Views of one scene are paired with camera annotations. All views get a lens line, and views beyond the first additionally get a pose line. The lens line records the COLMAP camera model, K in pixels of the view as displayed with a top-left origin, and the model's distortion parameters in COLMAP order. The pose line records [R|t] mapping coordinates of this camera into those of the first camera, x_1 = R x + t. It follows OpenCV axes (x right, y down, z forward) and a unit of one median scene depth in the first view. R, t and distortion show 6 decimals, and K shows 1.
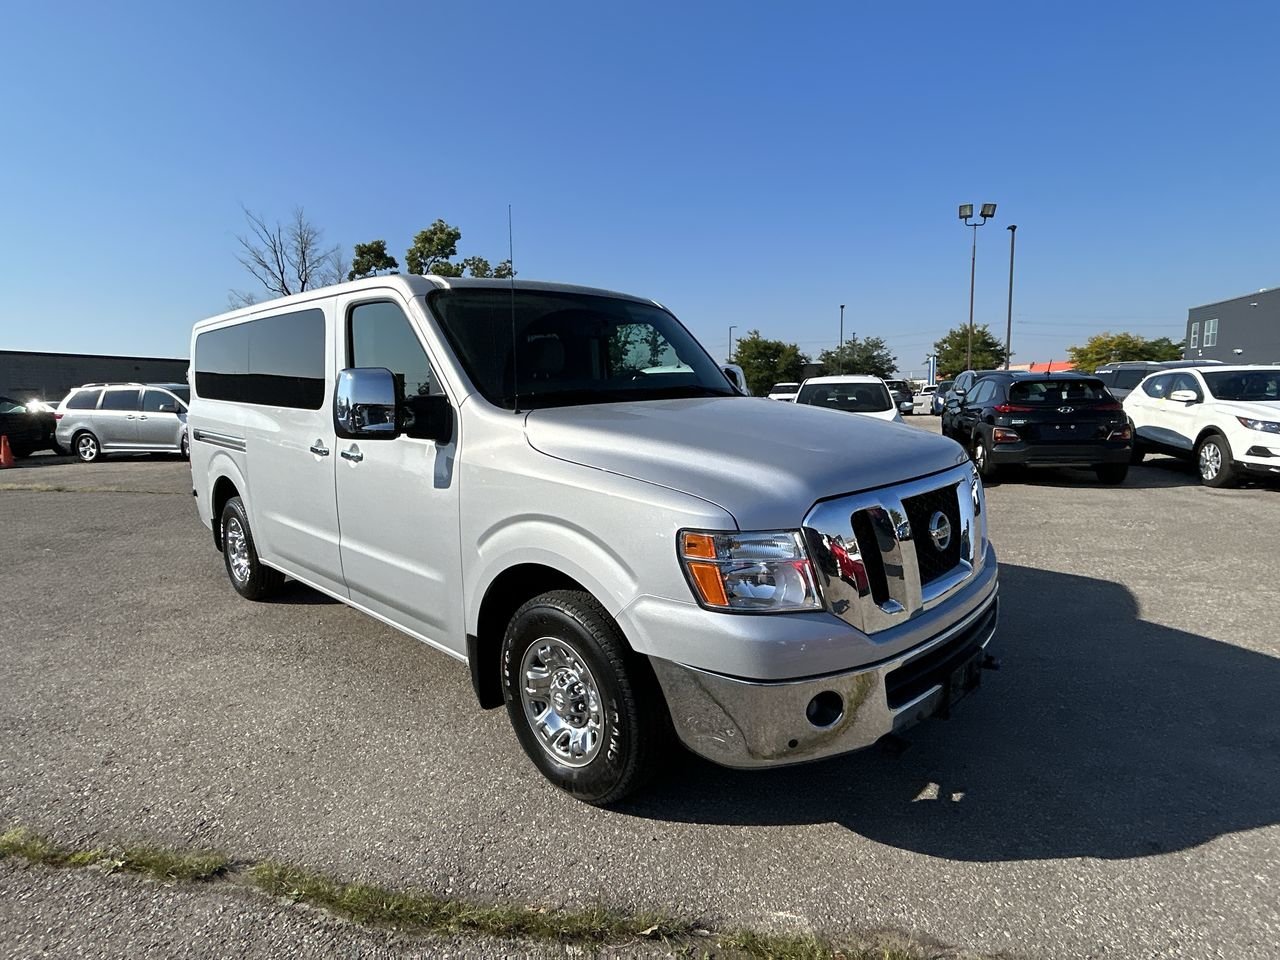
lens RADIAL K [[685.6, 0, 638.7], [0, 685.6, 482.2], [0, 0, 1]] dist [-0.008158, 0.006238]
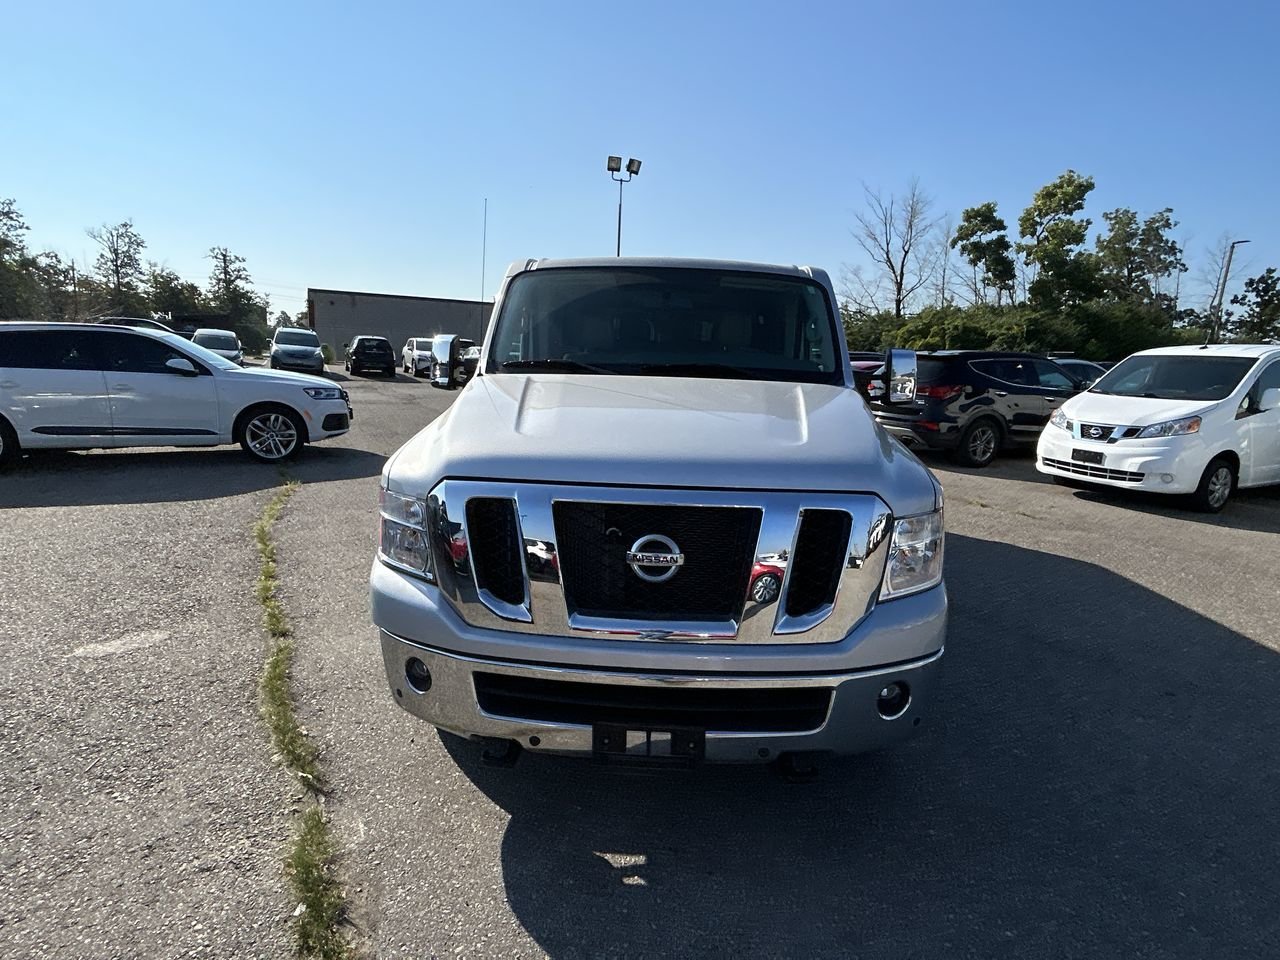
lens RADIAL K [[685.6, 0, 639.3], [0, 685.6, 477.1], [0, 0, 1]] dist [-0.008158, 0.006238]
pose [[0.664101, 0.178357, -0.726057, 0.073620], [-0.151589, 0.983079, 0.102841, -0.007547], [0.732114, 0.041766, 0.679901, 0.032168]]
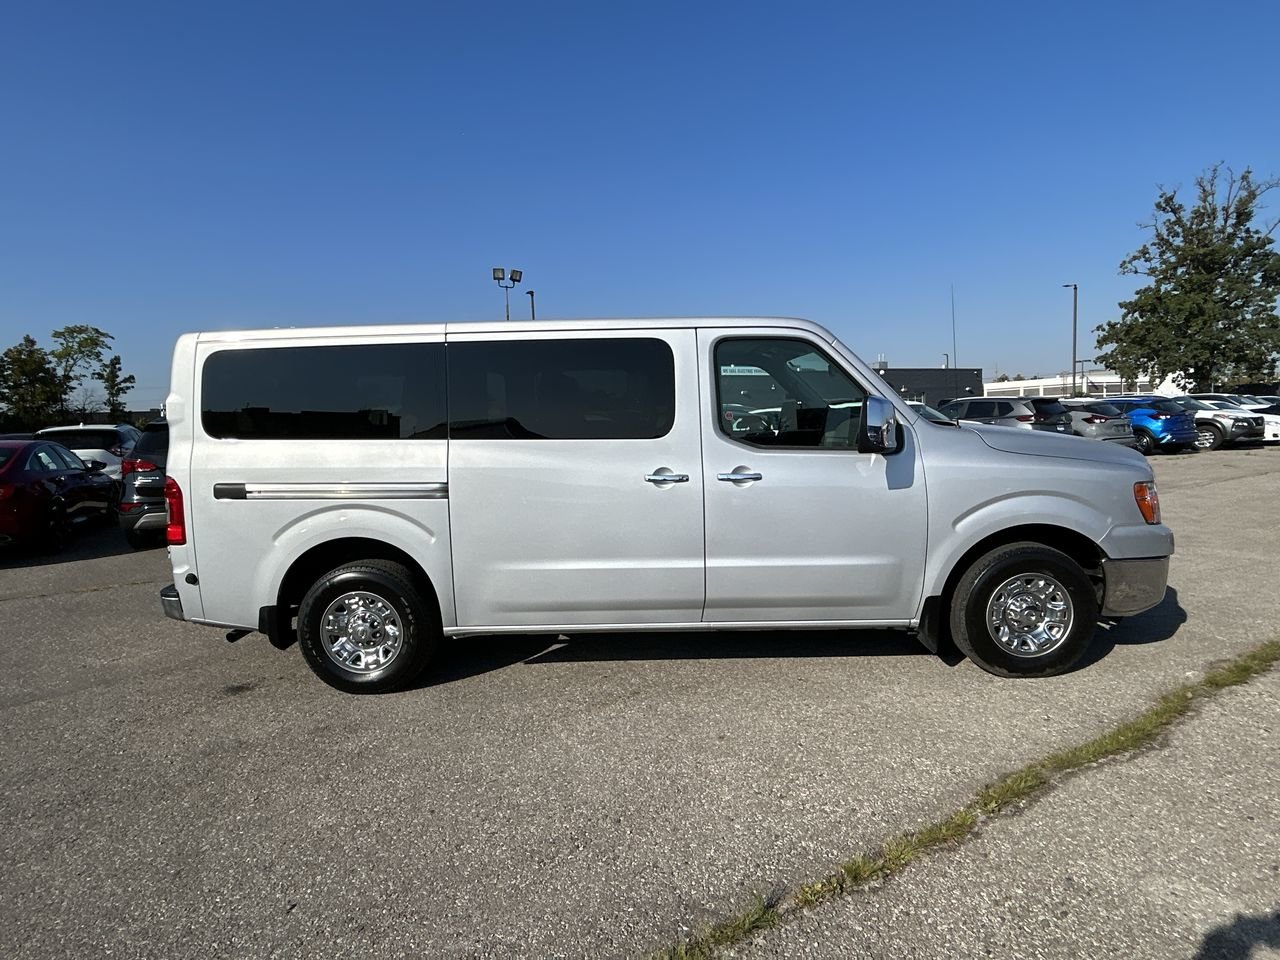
lens RADIAL K [[685.6, 0, 640.4], [0, 685.6, 477.7], [0, 0, 1]] dist [-0.008158, 0.006238]
pose [[0.739353, -0.064444, 0.670227, -0.131977], [0.111169, 0.993432, -0.027113, -0.002807], [-0.664078, 0.094554, 0.741661, 0.031829]]
